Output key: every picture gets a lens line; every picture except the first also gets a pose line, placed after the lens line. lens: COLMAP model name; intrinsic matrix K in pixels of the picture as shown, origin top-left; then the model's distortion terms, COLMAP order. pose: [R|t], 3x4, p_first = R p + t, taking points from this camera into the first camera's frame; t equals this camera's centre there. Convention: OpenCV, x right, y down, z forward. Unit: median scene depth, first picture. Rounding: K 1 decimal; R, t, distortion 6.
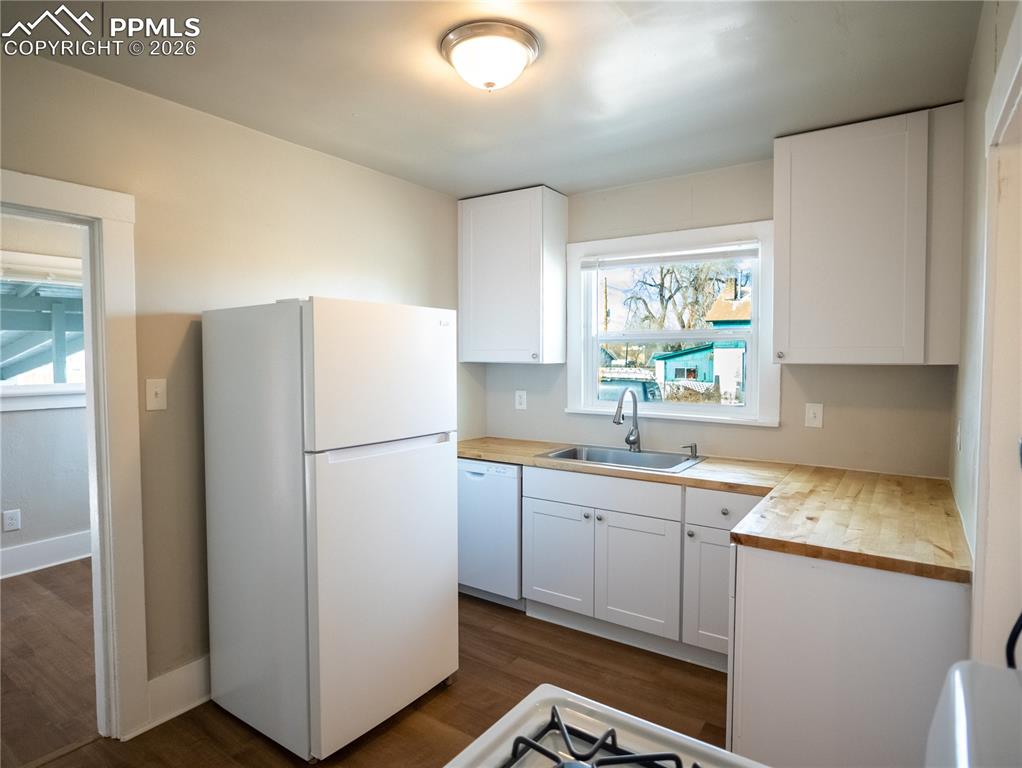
lens RADIAL K [[561.7, 0, 511.0], [0, 561.7, 384.0], [0, 0, 1]] dist [-0.018214, -0.000558]
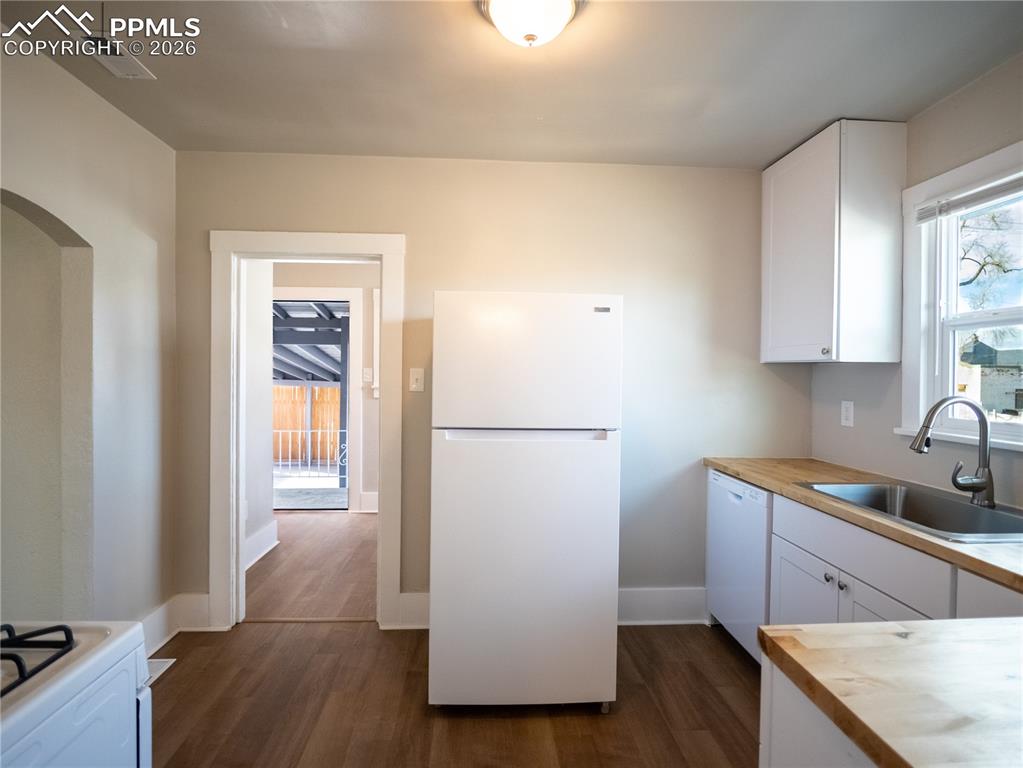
lens RADIAL K [[537.9, 0, 511.5], [0, 537.9, 384.0], [0, 0, 1]] dist [-0.001094, 0.000316]
pose [[0.635138, 0.022179, -0.772080, 0.356372], [-0.047509, 0.998817, -0.010391, 0.022110], [0.770936, 0.043280, 0.635440, 0.250662]]
